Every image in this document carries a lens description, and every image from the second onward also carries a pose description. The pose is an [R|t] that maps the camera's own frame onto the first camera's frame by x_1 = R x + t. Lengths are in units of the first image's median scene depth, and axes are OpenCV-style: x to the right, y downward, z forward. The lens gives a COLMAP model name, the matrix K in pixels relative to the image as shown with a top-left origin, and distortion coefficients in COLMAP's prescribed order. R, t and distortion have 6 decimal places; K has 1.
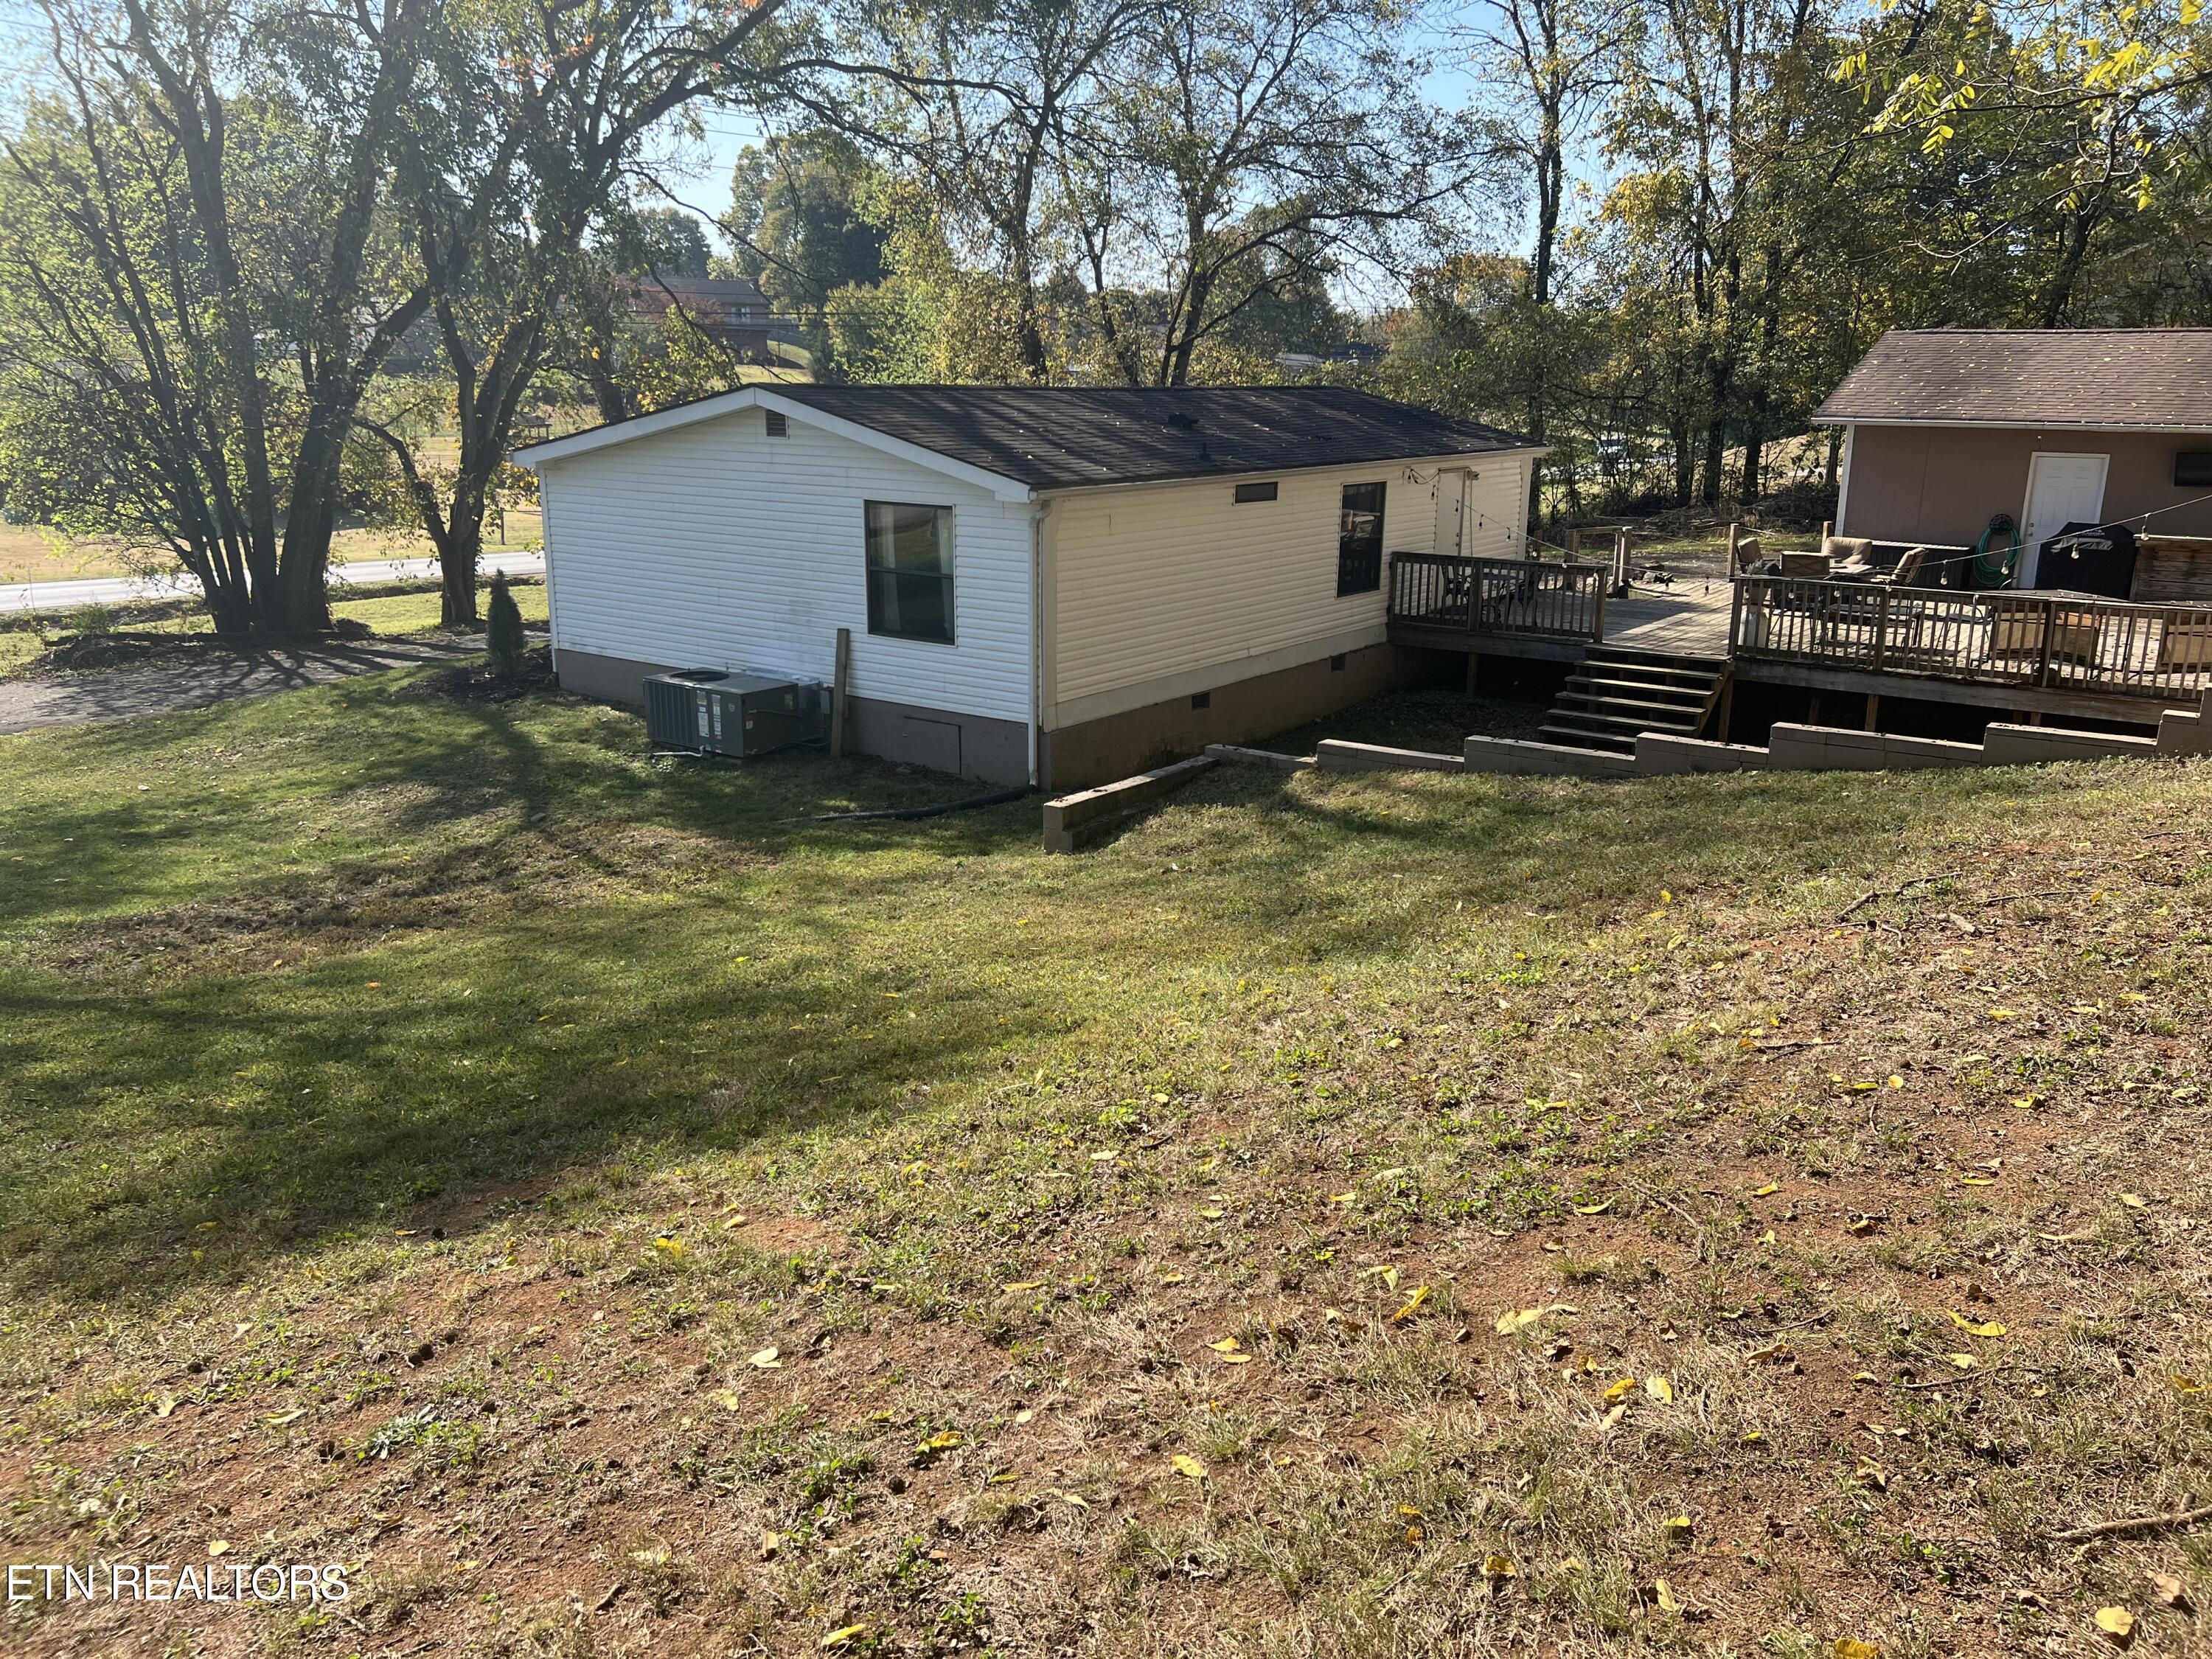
lens RADIAL K [[1686.0, 0, 1112.0], [0, 1686.0, 842.2], [0, 0, 1]] dist [0.034727, -0.030288]
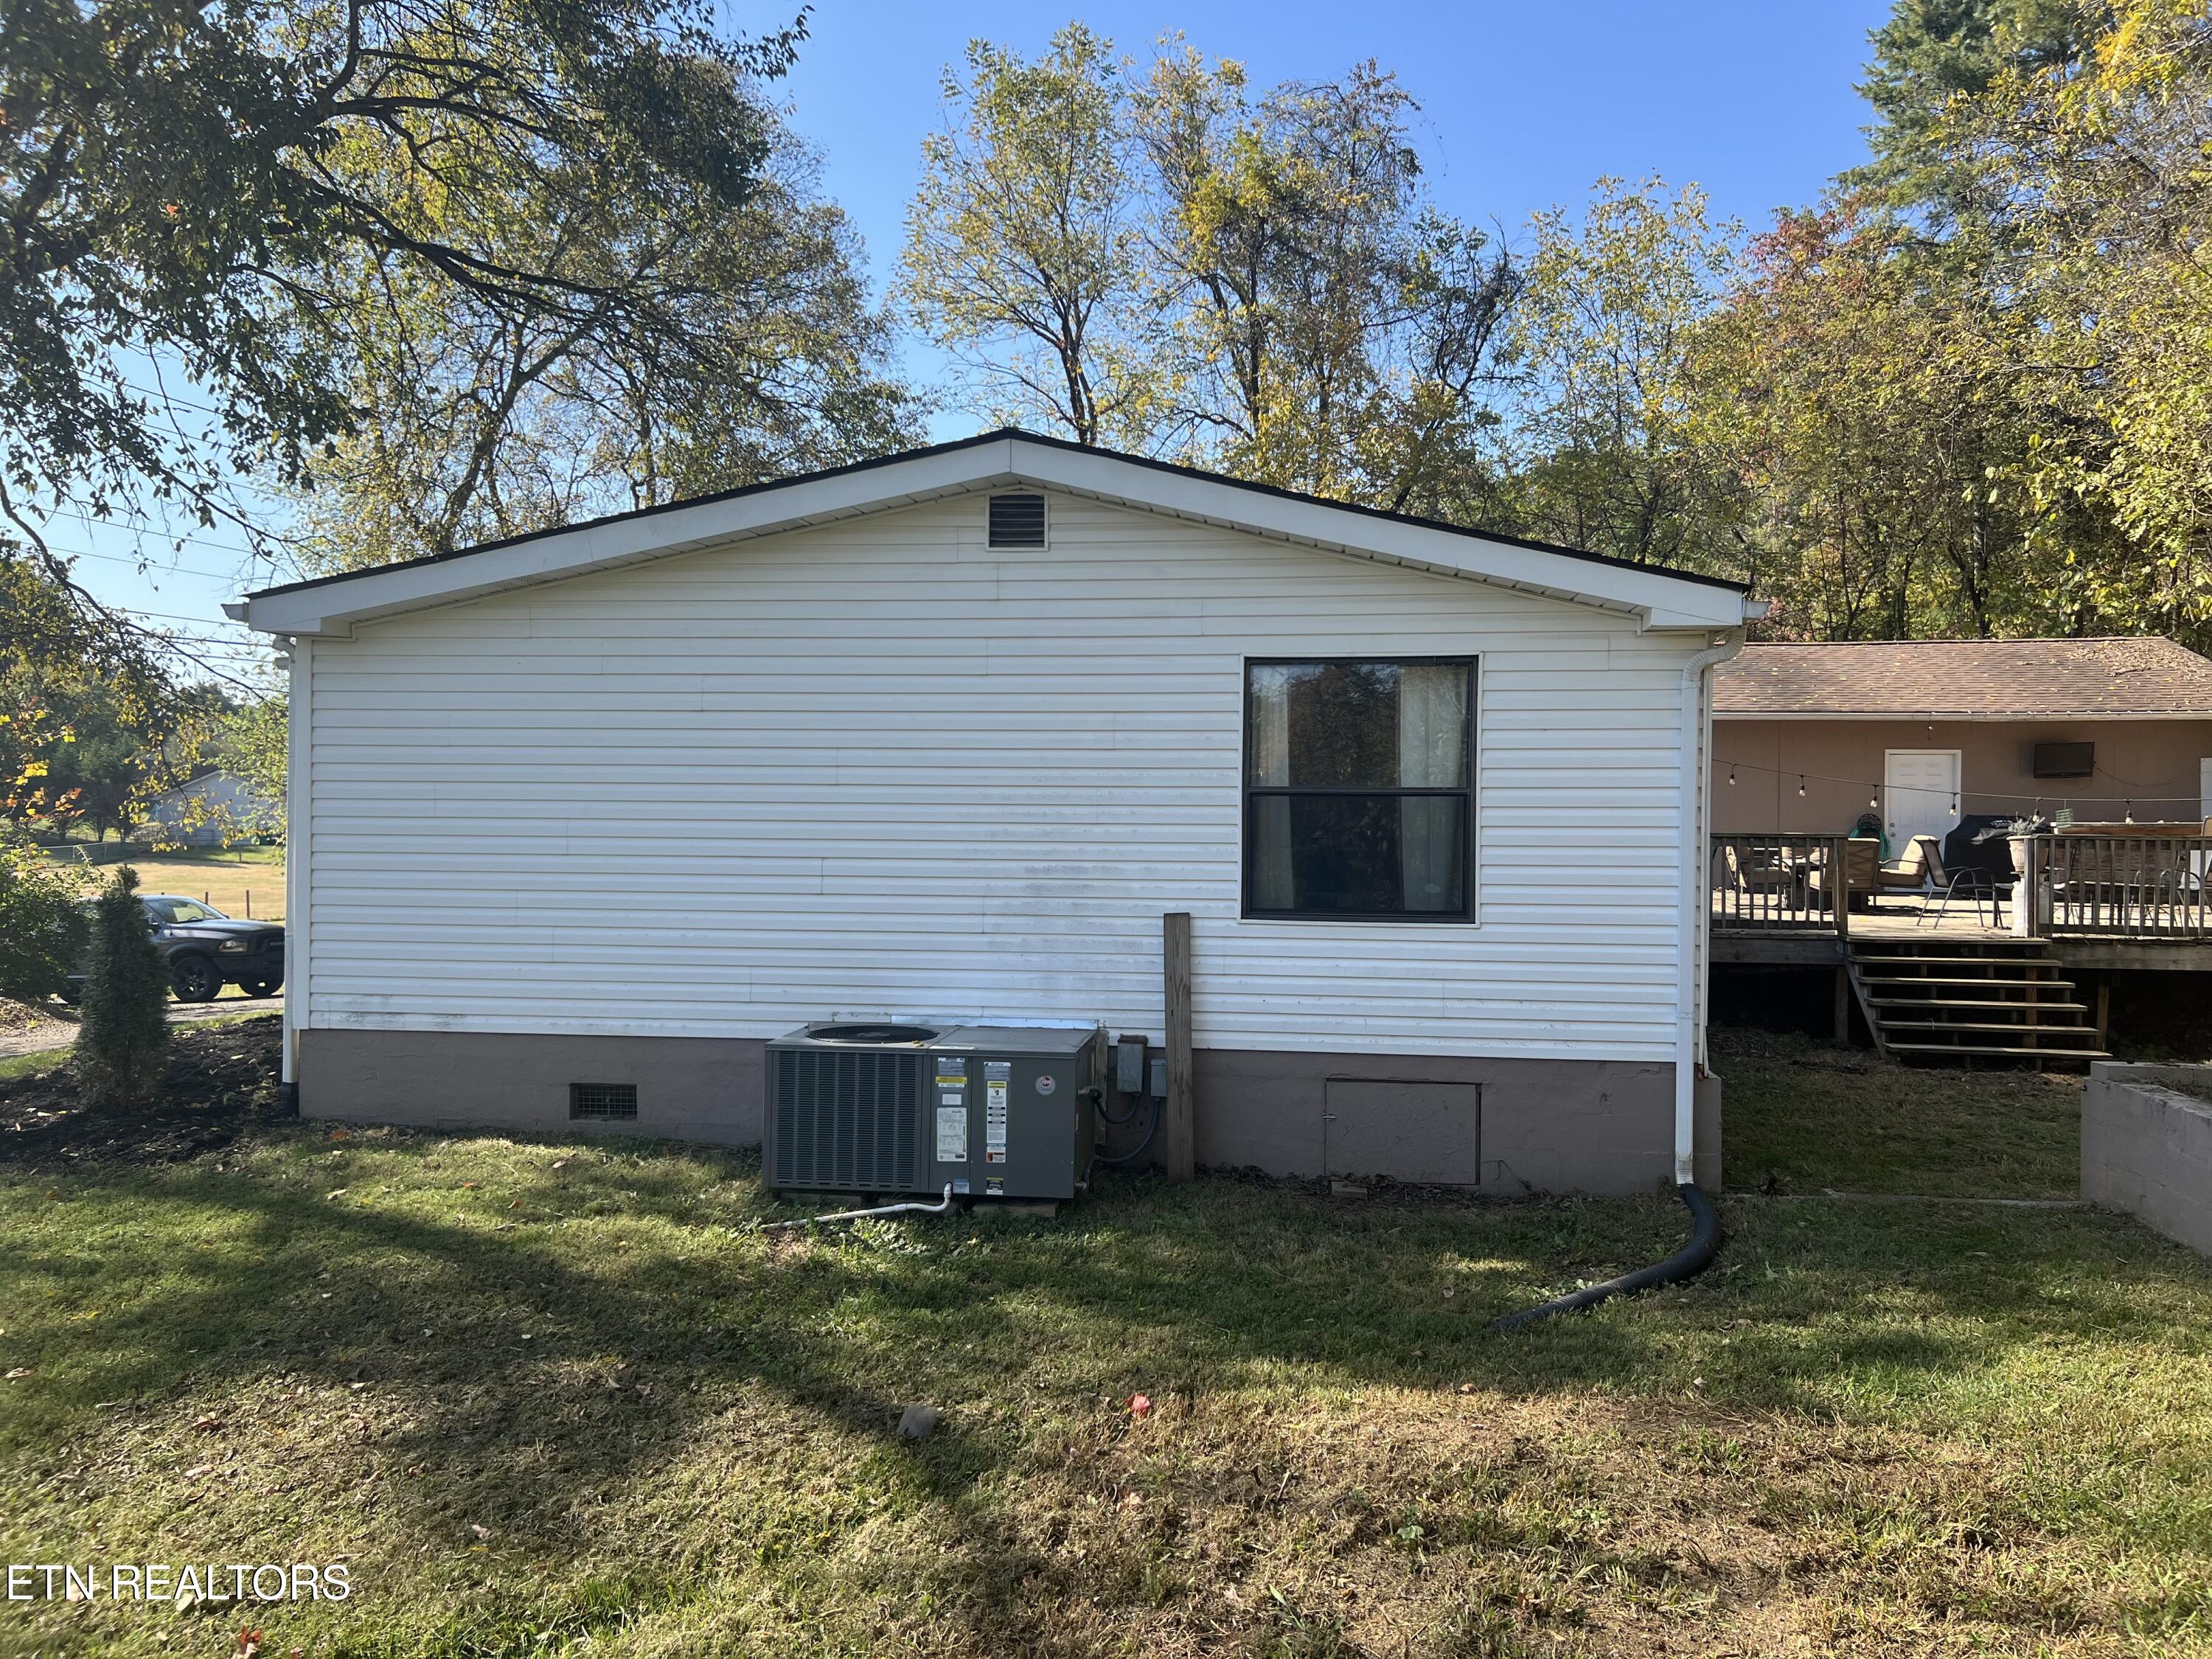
lens RADIAL K [[1656.3, 0, 1106.0], [0, 1656.3, 829.5], [0, 0, 1]] dist [0.082680, -0.120618]
pose [[0.876252, -0.005068, 0.481827, -0.421533], [0.130546, 0.965045, -0.227259, -0.043563], [-0.463833, 0.262037, 0.846284, 0.606242]]
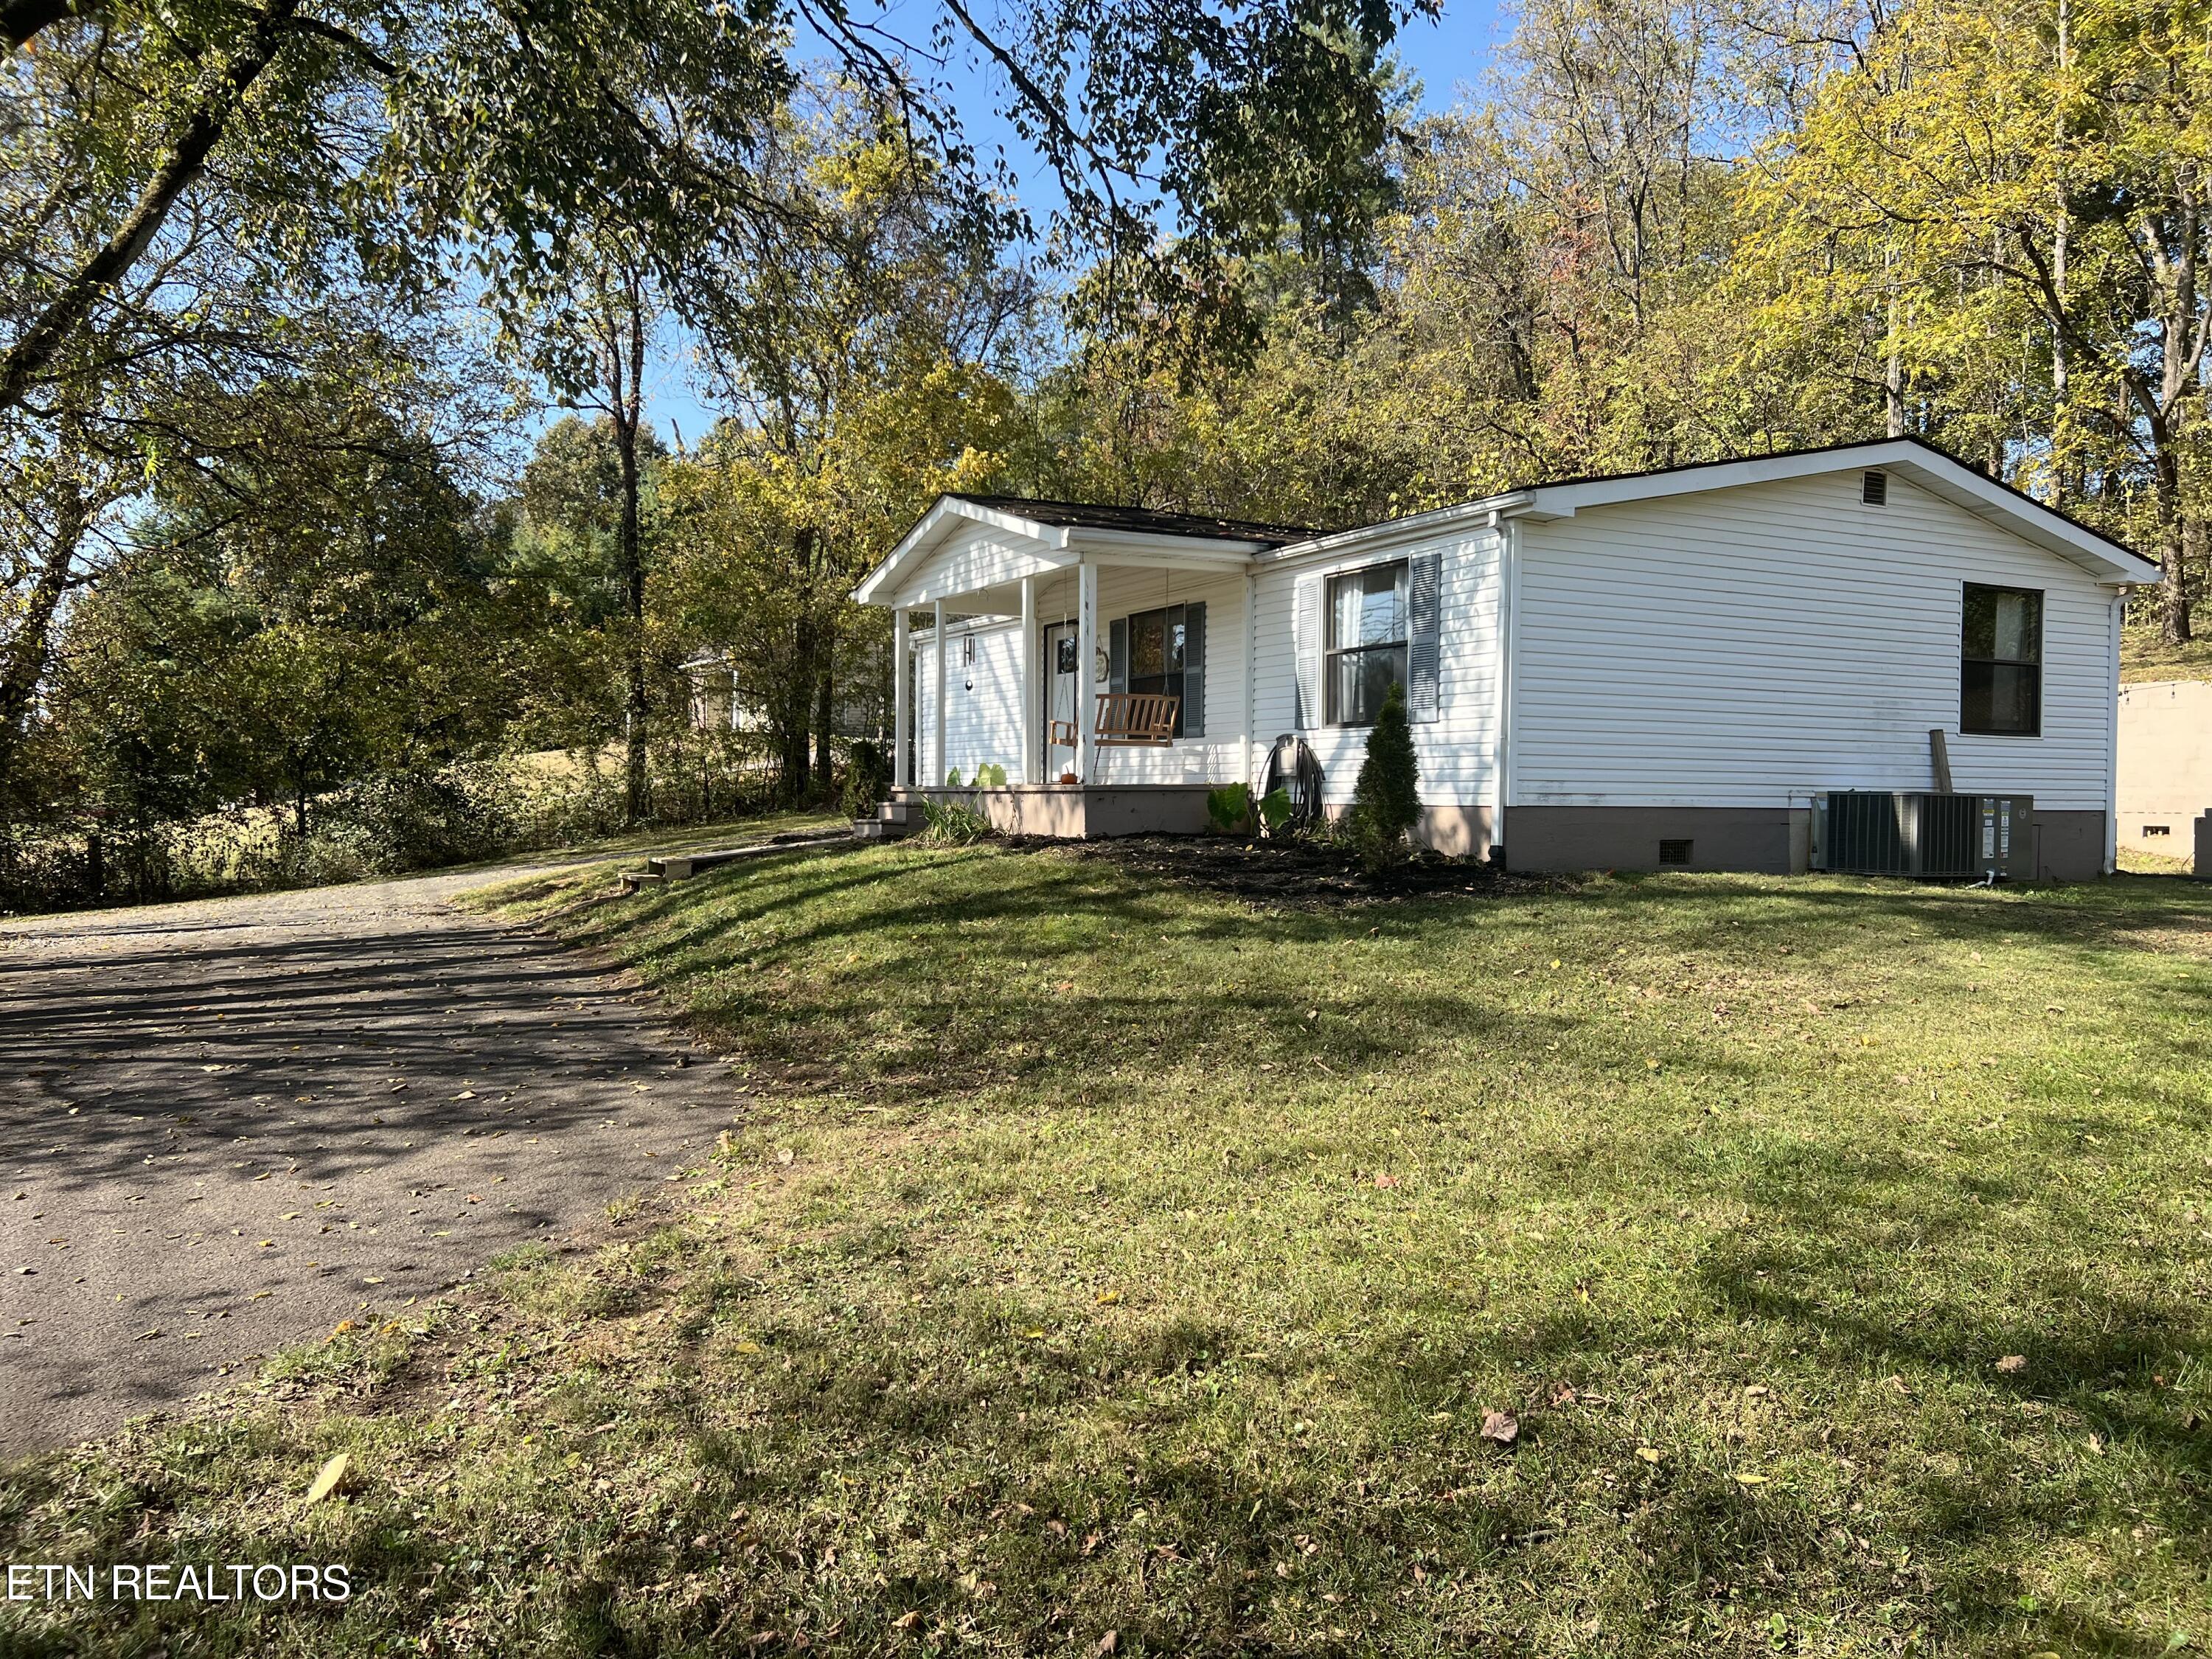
lens RADIAL K [[1686.0, 0, 1112.0], [0, 1686.0, 842.2], [0, 0, 1]] dist [0.034727, -0.030288]
pose [[0.443178, -0.034615, 0.895765, -1.136142], [0.234551, 0.968921, -0.078602, -0.104749], [-0.865205, 0.244937, 0.437523, 1.025065]]
